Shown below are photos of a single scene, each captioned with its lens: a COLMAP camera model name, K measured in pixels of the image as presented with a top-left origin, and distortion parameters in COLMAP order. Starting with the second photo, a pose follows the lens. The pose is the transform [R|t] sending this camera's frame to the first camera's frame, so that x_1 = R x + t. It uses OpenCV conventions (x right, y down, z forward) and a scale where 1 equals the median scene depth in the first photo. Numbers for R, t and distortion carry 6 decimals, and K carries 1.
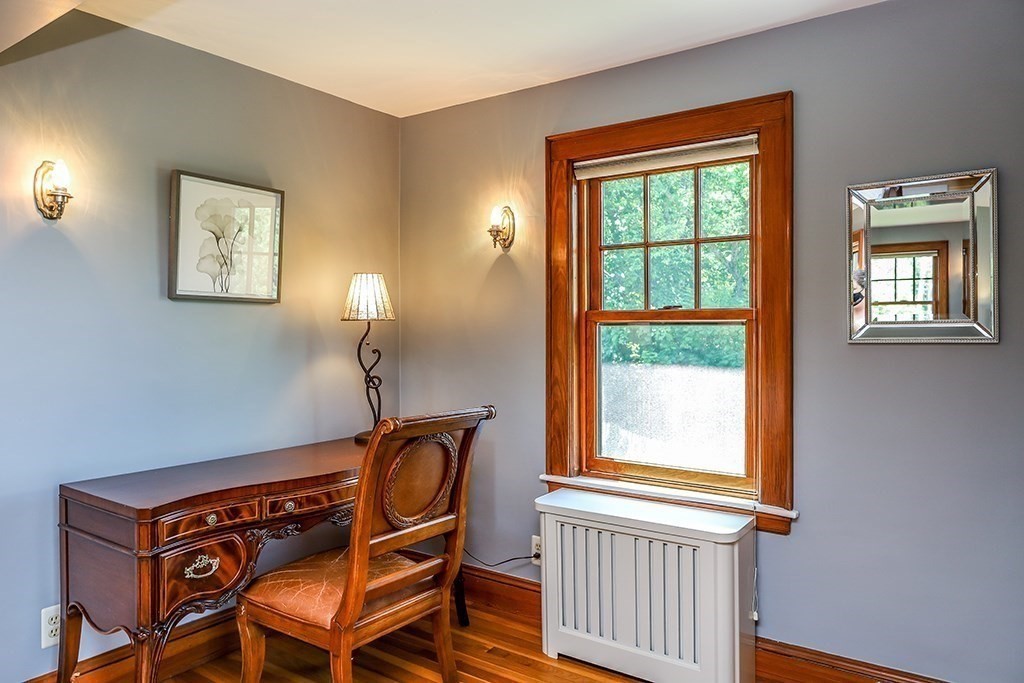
lens RADIAL K [[703.1, 0, 511.6], [0, 703.1, 331.6], [0, 0, 1]] dist [-0.013770, -0.004558]
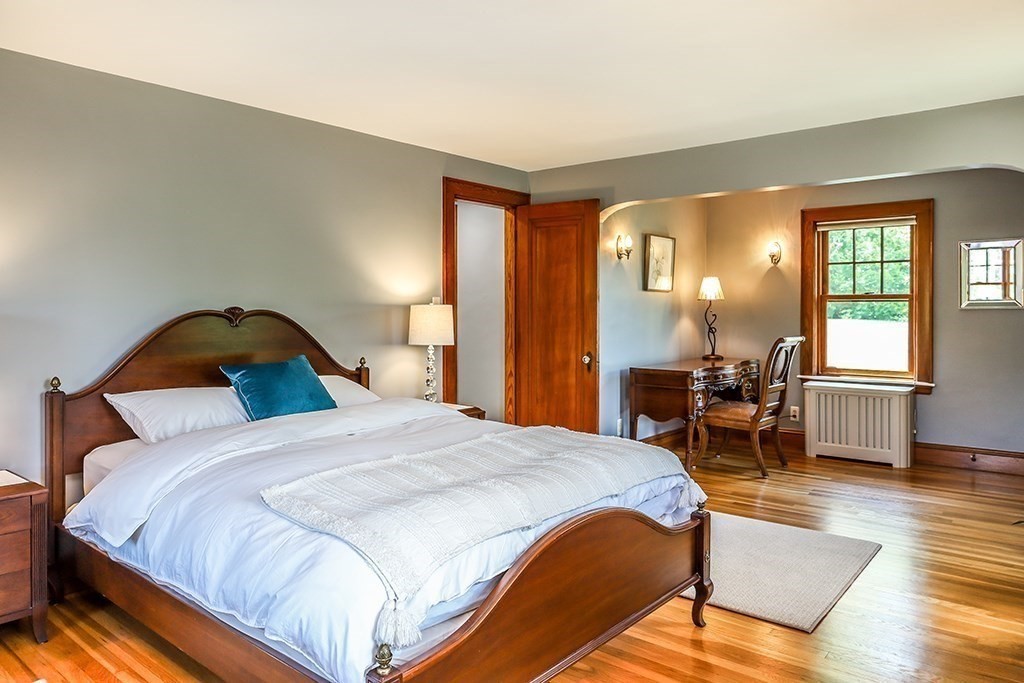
lens RADIAL K [[702.7, 0, 513.3], [0, 702.7, 315.2], [0, 0, 1]] dist [-0.004366, -0.001503]
pose [[0.997569, -0.002011, -0.069657, -0.678848], [0.002720, 0.999945, 0.010086, 0.006836], [0.069633, -0.010250, 0.997520, -1.155815]]
